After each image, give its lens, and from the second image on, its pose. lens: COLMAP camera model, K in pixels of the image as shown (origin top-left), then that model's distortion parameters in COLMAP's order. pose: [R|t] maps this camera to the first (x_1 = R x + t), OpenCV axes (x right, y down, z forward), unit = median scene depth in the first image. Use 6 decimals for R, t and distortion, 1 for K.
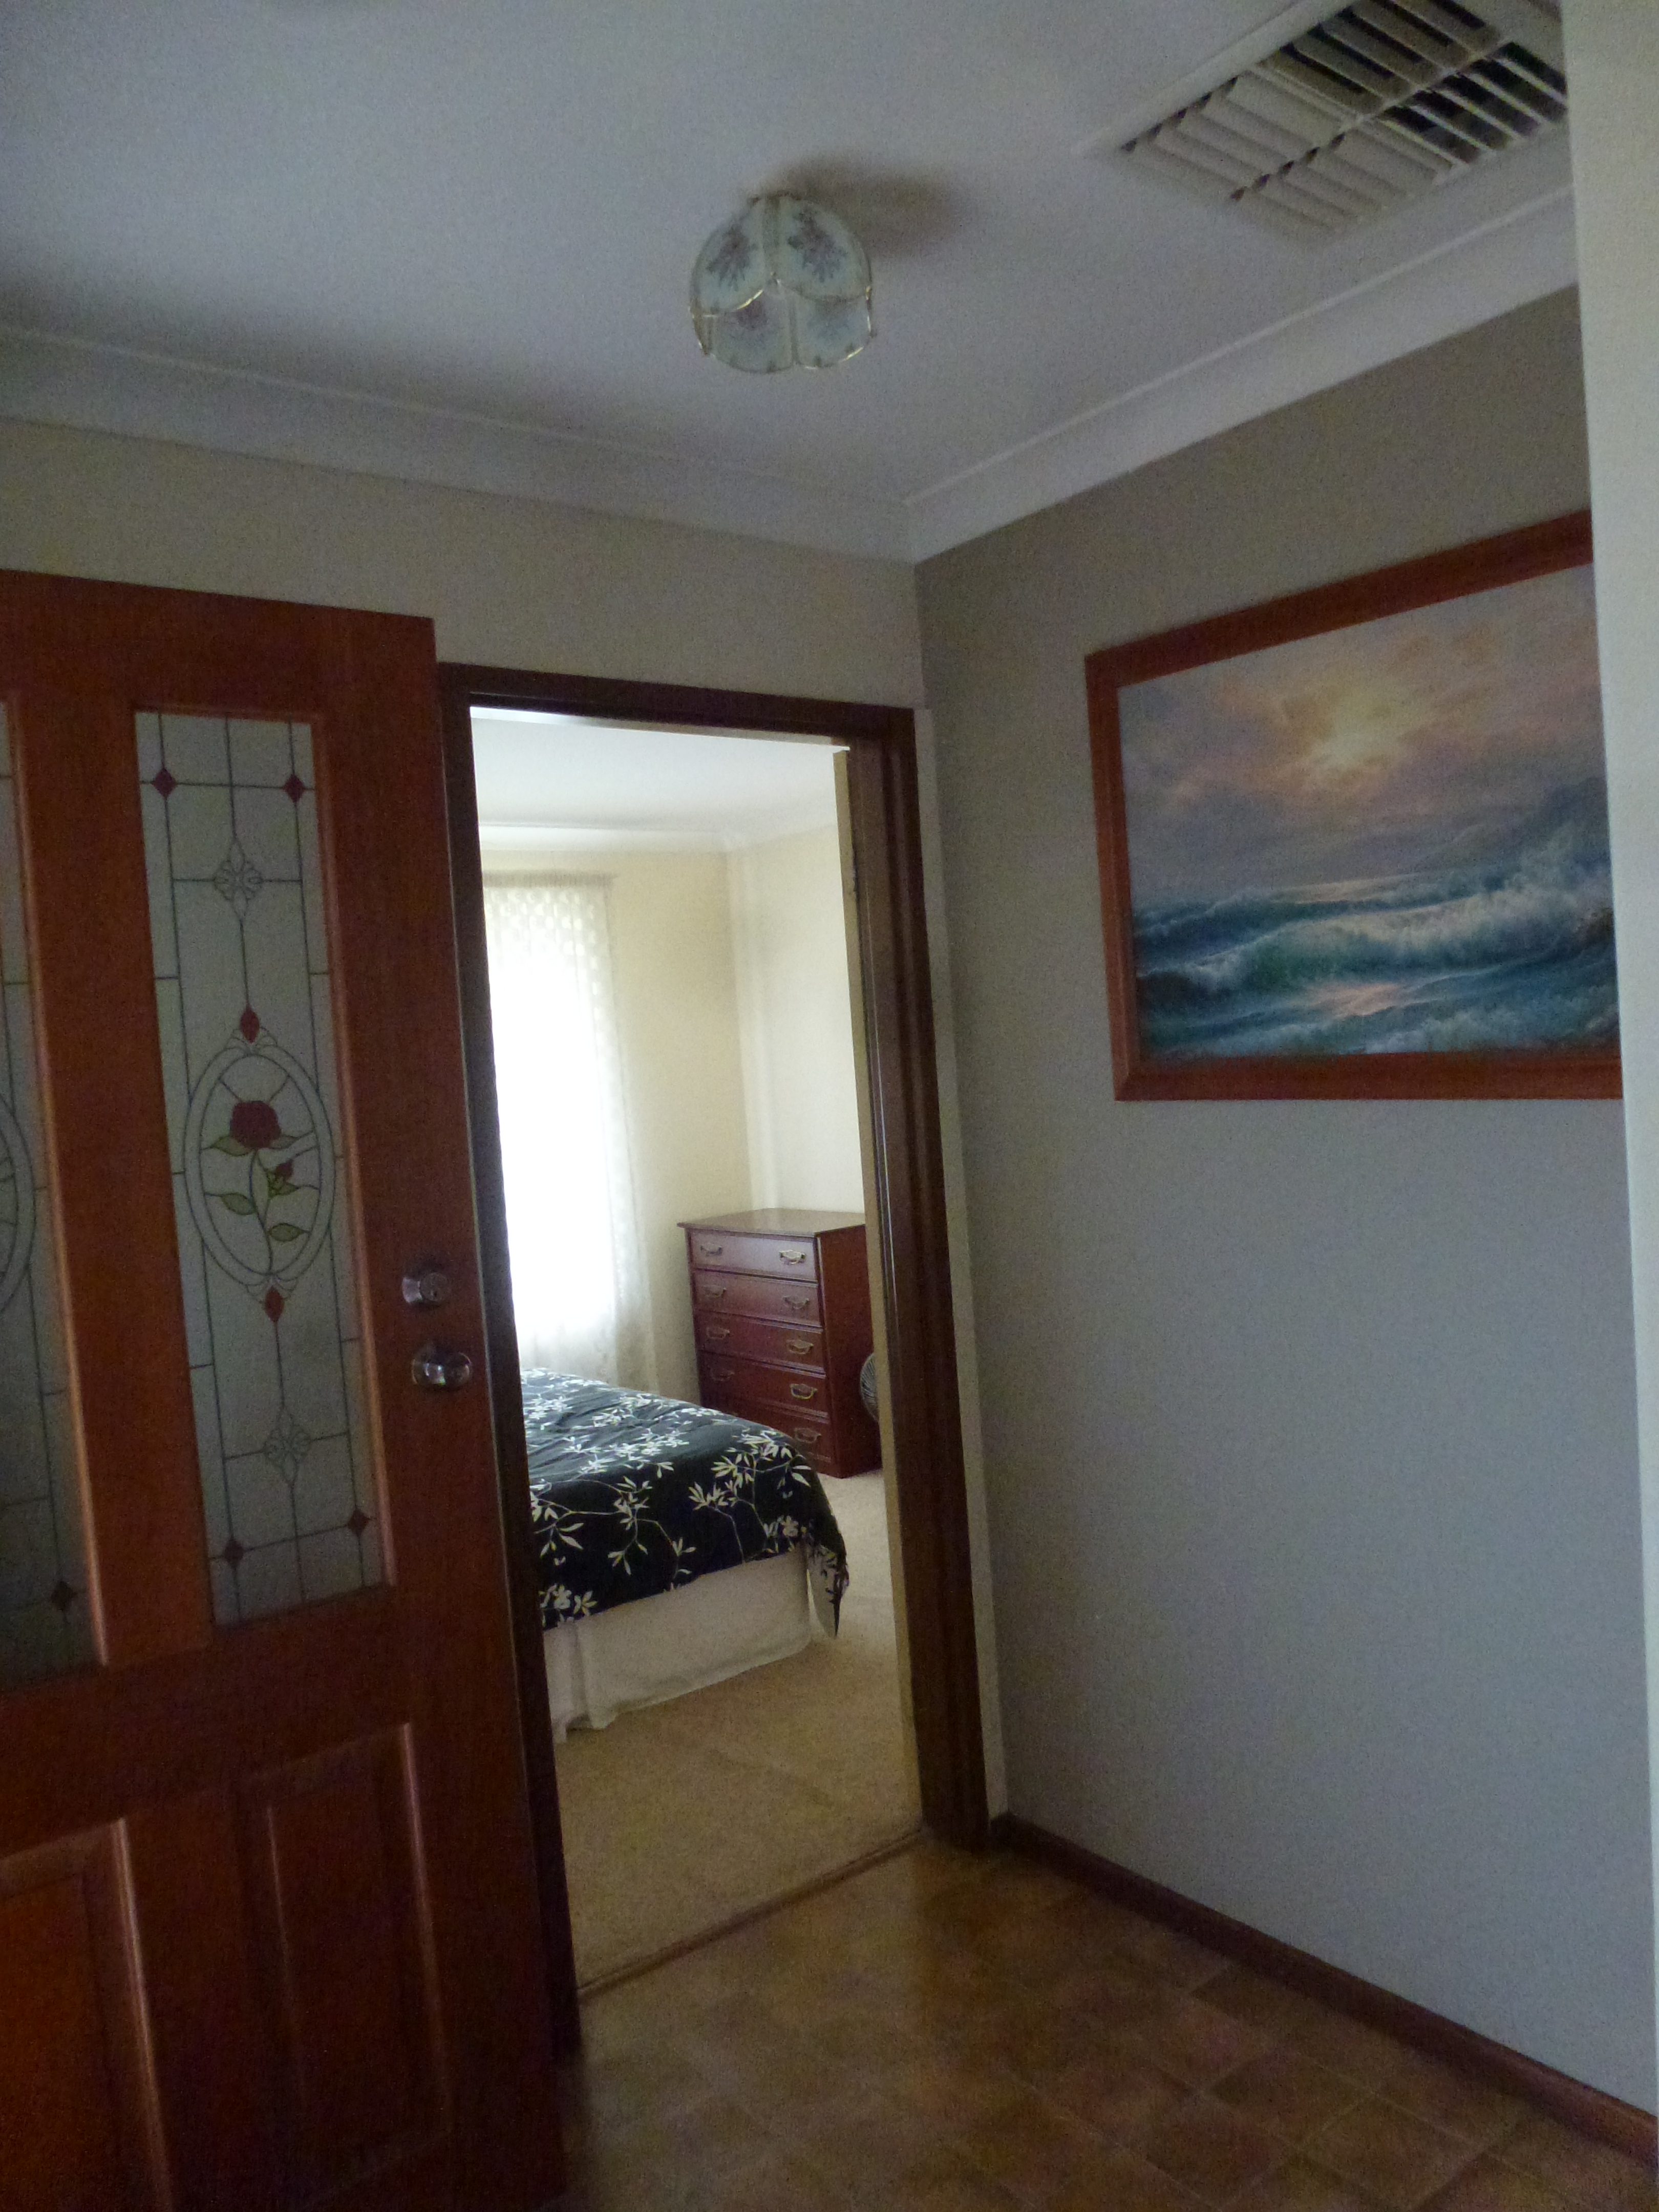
lens RADIAL K [[1579.6, 0, 830.4], [0, 1579.6, 1107.7], [0, 0, 1]] dist [-0.003101, 0.000057]
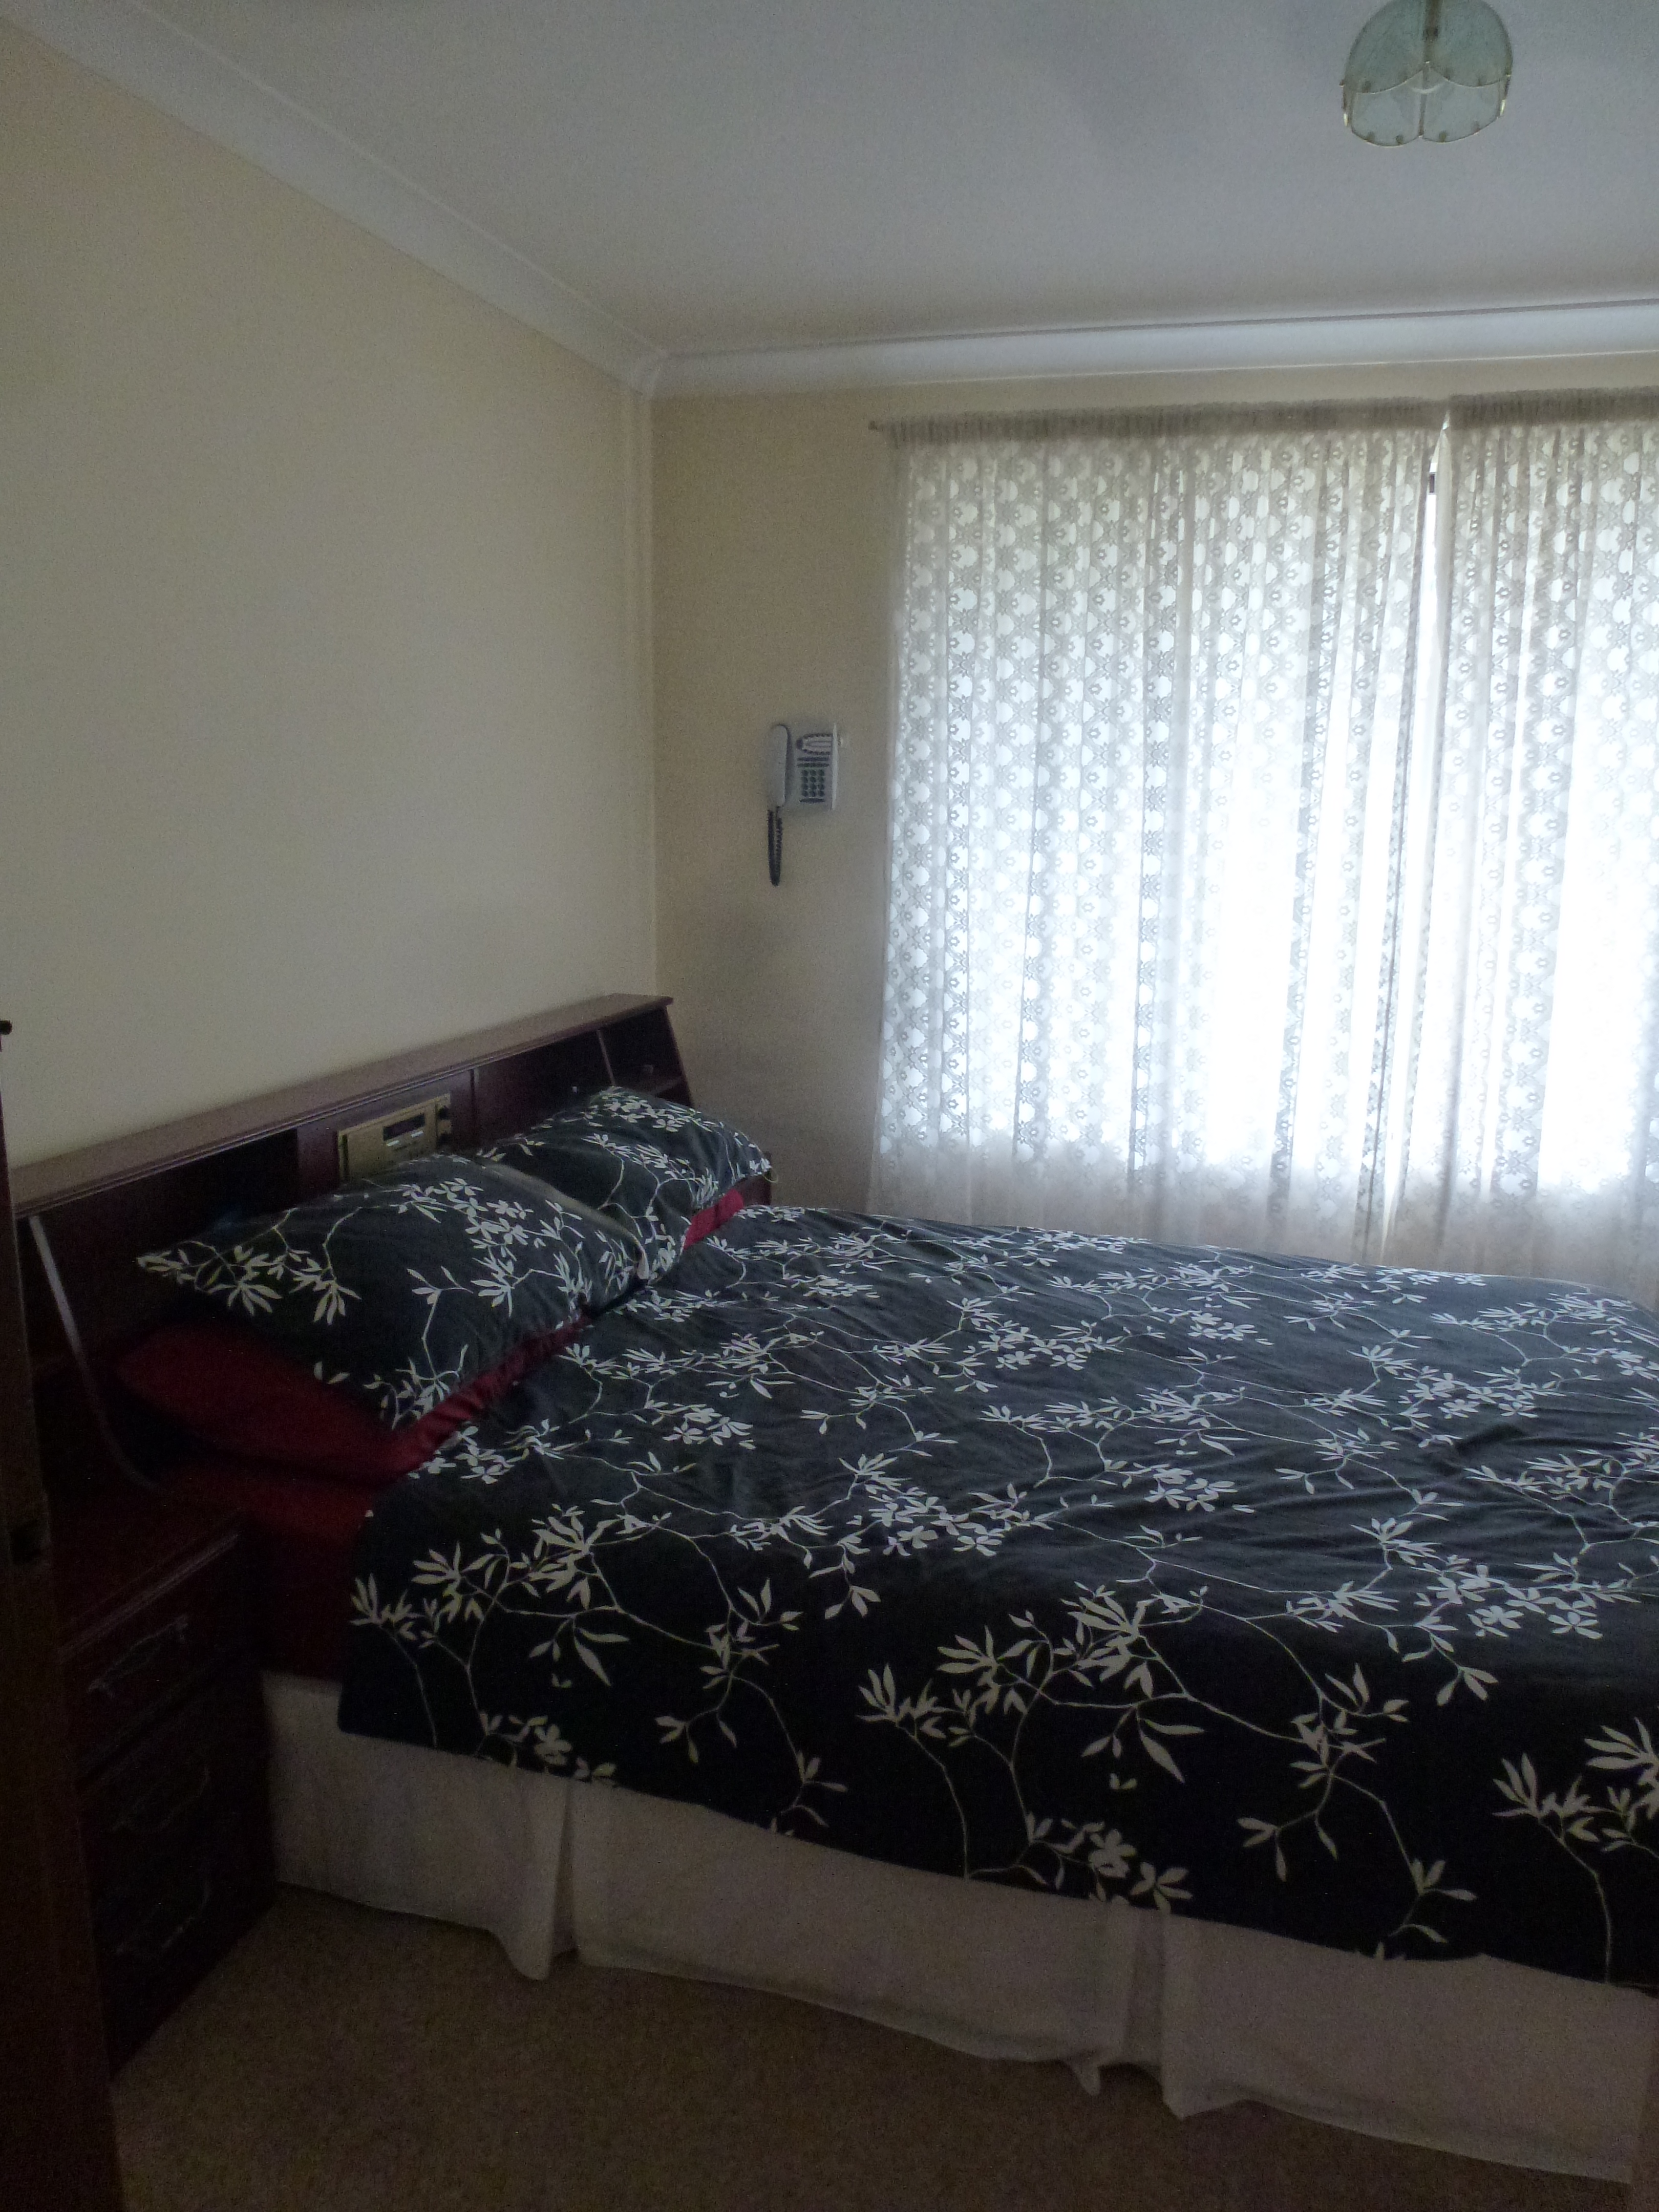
lens RADIAL K [[1579.6, 0, 829.3], [0, 1579.6, 1100.7], [0, 0, 1]] dist [-0.003101, 0.000057]
pose [[0.590800, 0.237160, -0.771174, 0.091509], [-0.079714, 0.968304, 0.236714, -0.017641], [0.802870, -0.078377, 0.590979, 0.637215]]
